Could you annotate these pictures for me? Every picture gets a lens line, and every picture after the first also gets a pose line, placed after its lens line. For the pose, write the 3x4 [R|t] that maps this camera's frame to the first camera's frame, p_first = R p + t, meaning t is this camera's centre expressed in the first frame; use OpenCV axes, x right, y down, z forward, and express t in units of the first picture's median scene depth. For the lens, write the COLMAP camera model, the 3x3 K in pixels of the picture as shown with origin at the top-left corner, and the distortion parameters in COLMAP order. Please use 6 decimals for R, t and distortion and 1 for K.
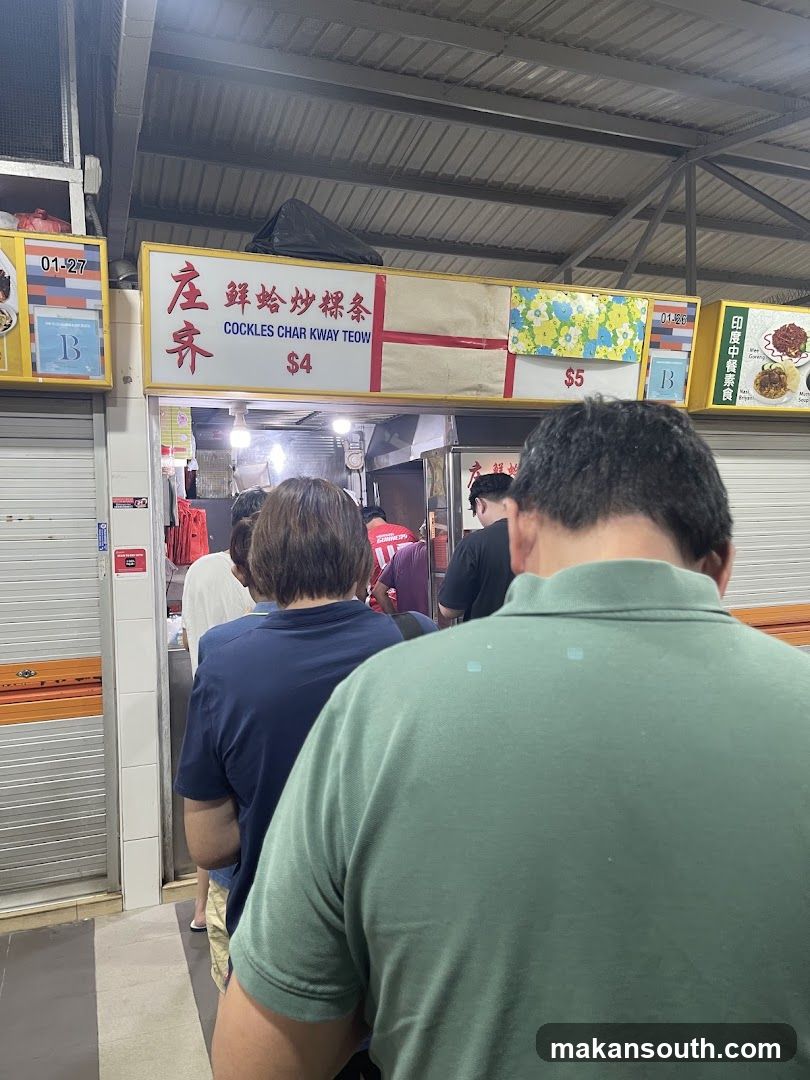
lens RADIAL K [[815.2, 0, 410.8], [0, 815.2, 550.1], [0, 0, 1]] dist [0.029720, -0.006026]
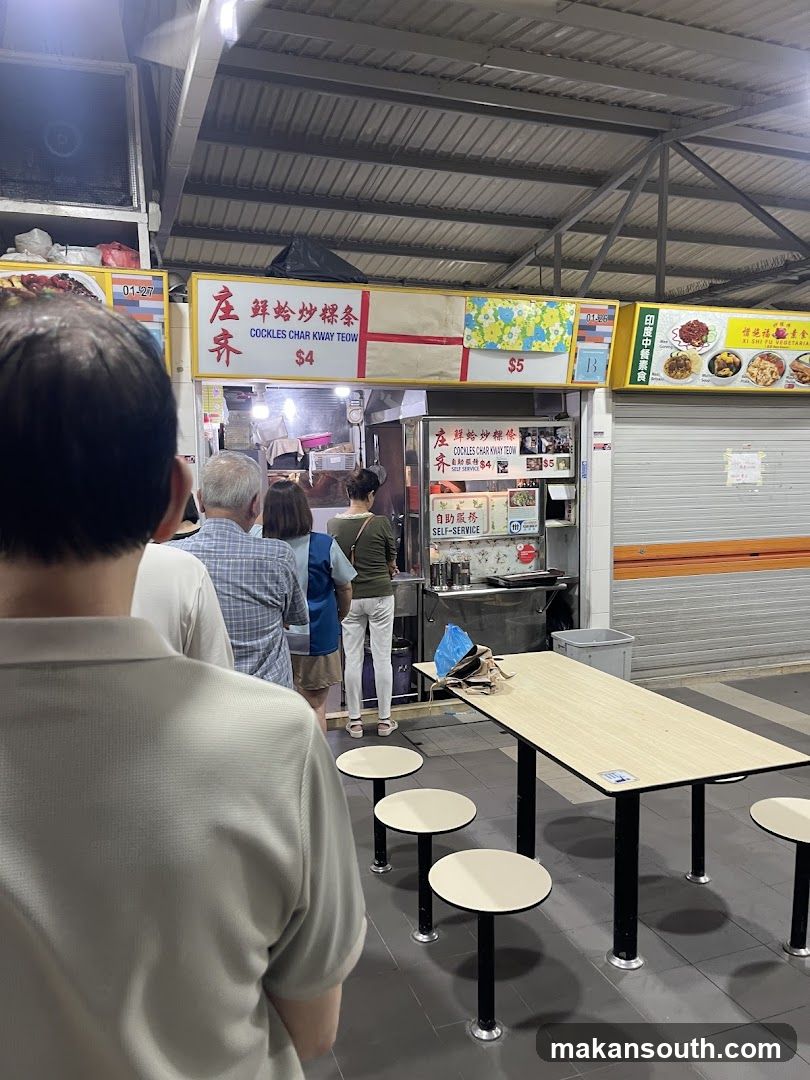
lens RADIAL K [[817.0, 0, 398.8], [0, 817.0, 541.9], [0, 0, 1]] dist [0.077017, -0.110577]
pose [[0.999376, 0.017498, -0.030695, 0.064573], [-0.015429, 0.997675, 0.066378, -0.015512], [0.031785, -0.065863, 0.997322, -0.363009]]
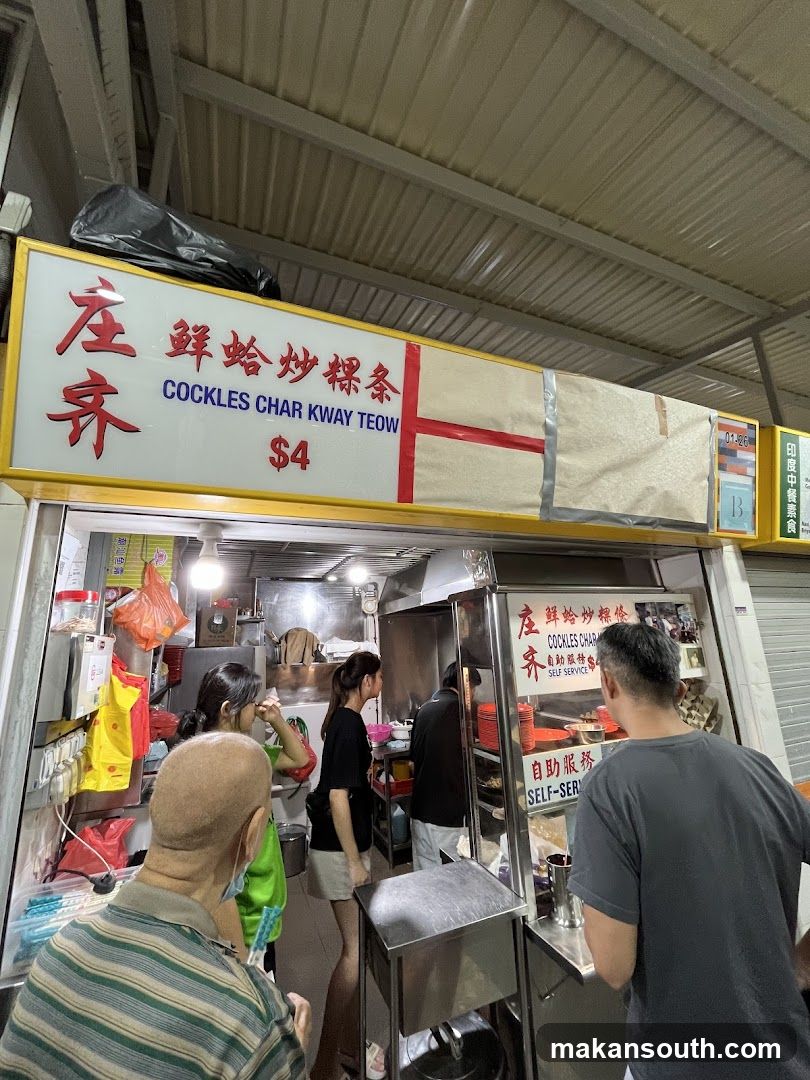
lens RADIAL K [[440.6, 0, 405.8], [0, 440.6, 538.4], [0, 0, 1]] dist [-0.002247, -0.000381]
pose [[0.999794, -0.009737, 0.017826, -0.050169], [0.014036, 0.965548, -0.259846, -0.070655], [-0.014682, 0.260042, 0.965486, 0.656276]]
